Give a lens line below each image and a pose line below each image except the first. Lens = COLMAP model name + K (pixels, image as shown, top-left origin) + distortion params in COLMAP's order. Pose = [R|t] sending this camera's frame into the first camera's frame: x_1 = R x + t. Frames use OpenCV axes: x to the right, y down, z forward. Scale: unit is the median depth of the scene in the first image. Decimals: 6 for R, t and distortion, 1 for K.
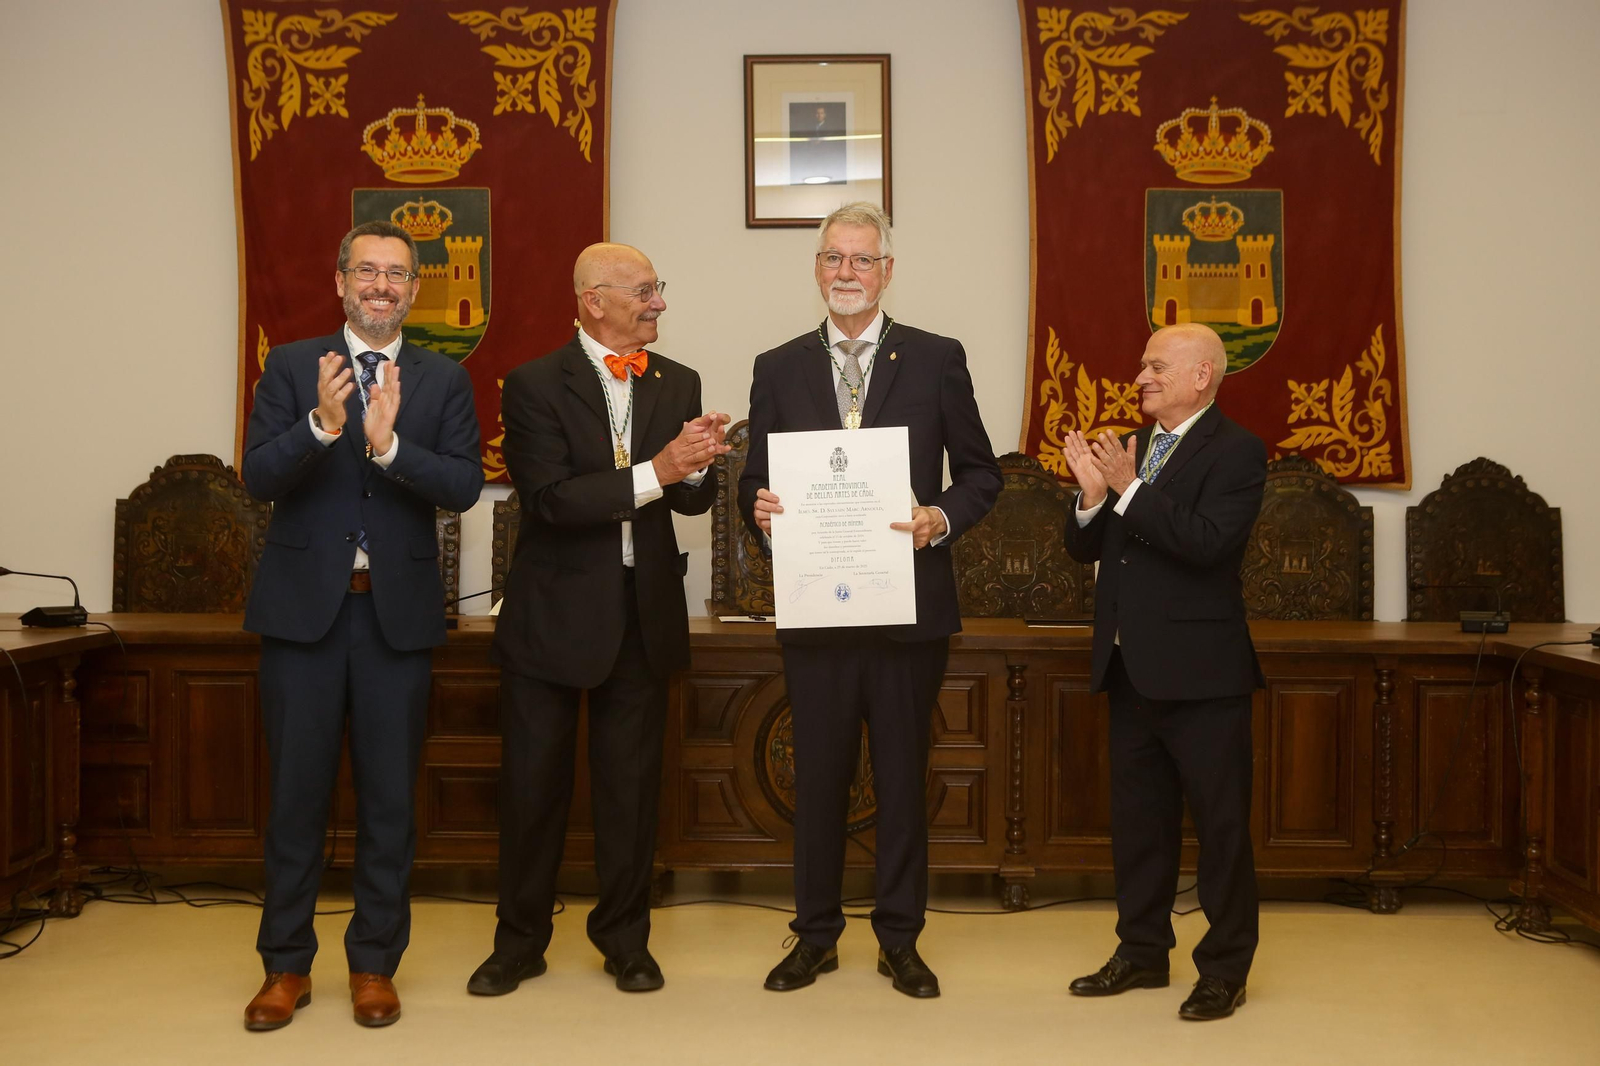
lens RADIAL K [[2080.0, 0, 826.7], [0, 2080.0, 503.7], [0, 0, 1]] dist [-0.019984, 0.000000]
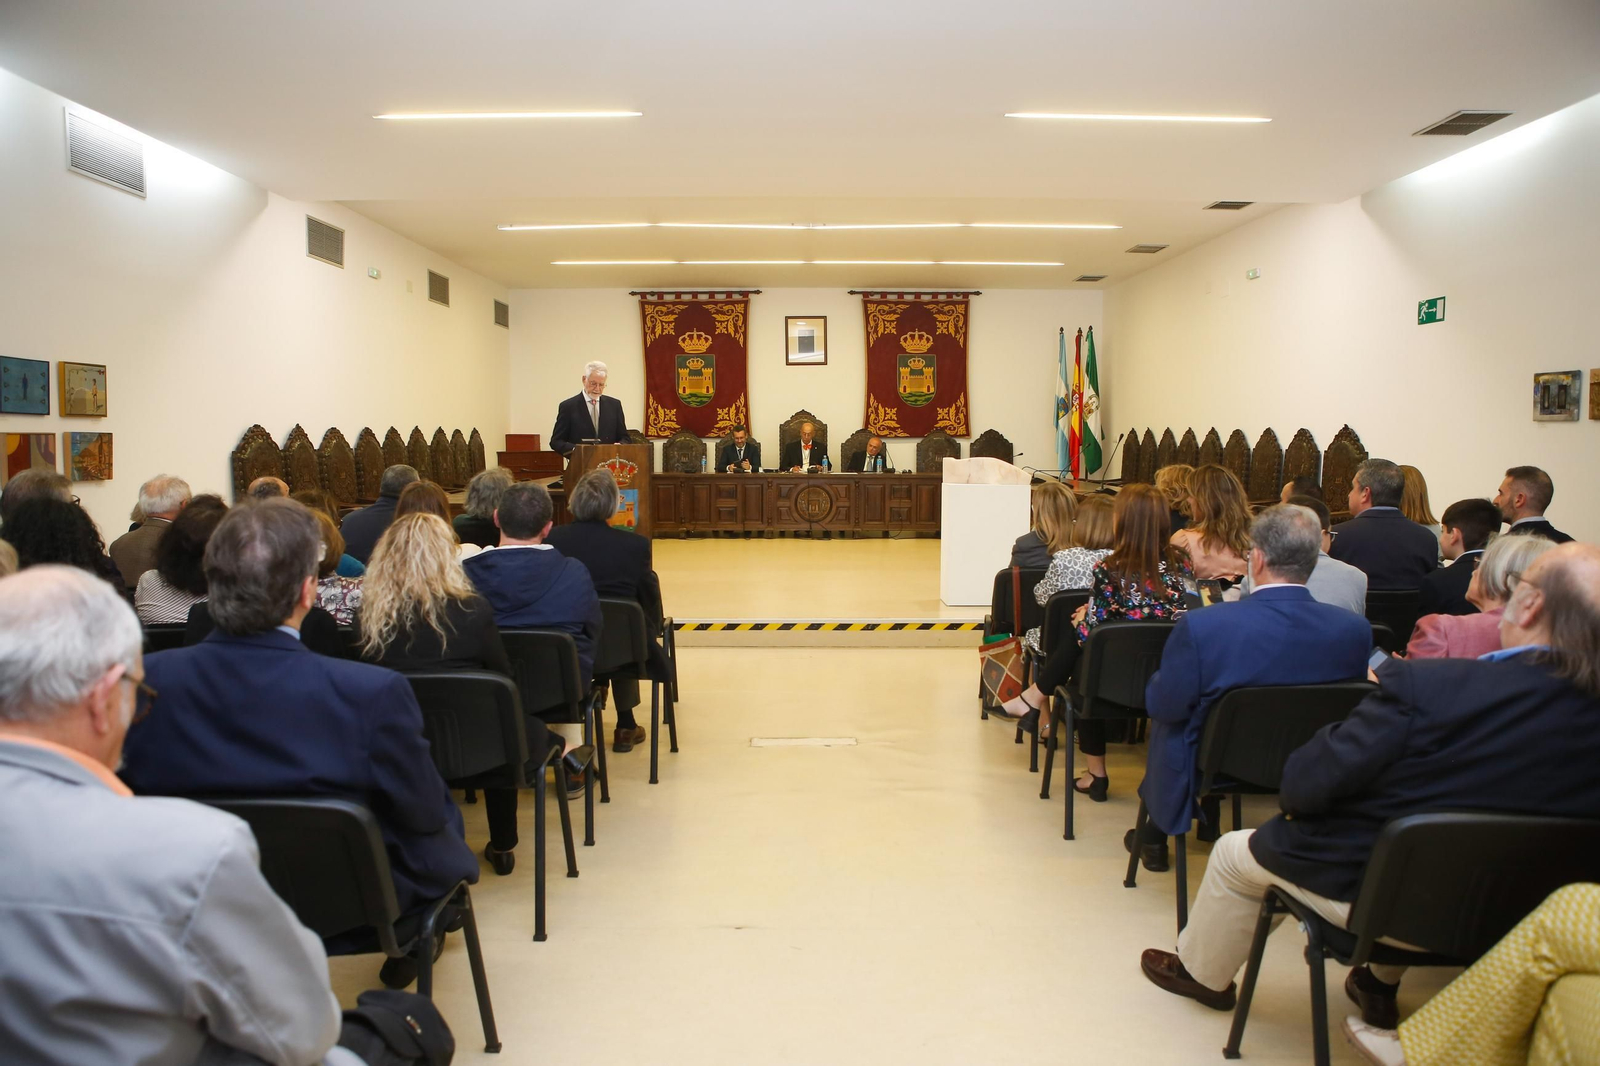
lens RADIAL K [[1121.6, 0, 805.7], [0, 1121.6, 495.6], [0, 0, 1]] dist [-0.052386, 0.030338]
pose [[0.999914, -0.004522, 0.012272, -0.030085], [0.003919, 0.998805, 0.048716, -0.003009], [-0.012477, -0.048663, 0.998737, -0.939014]]
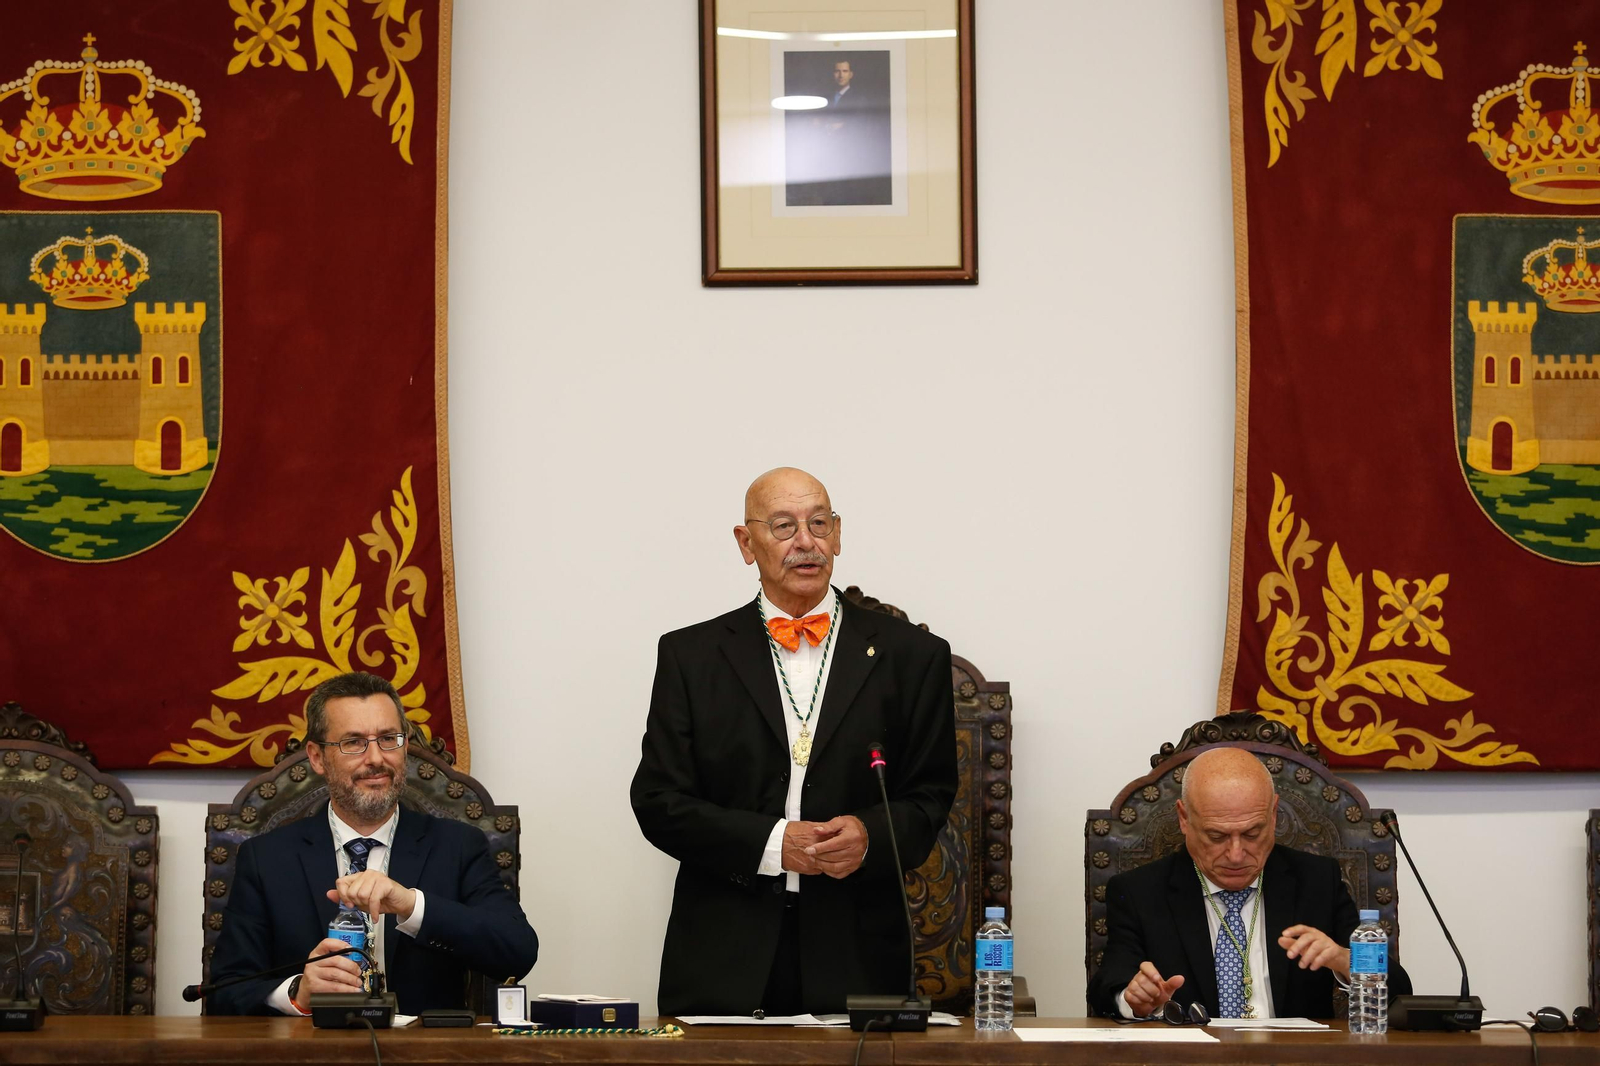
lens RADIAL K [[5258.7, 0, 851.8], [0, 5258.7, 478.7], [0, 0, 1]] dist [0.108639, 0.000000]
pose [[0.999754, 0.000214, 0.022166, -0.030749], [0.001164, 0.998067, -0.062139, -0.000148], [-0.022136, 0.062150, 0.997821, -0.341059]]
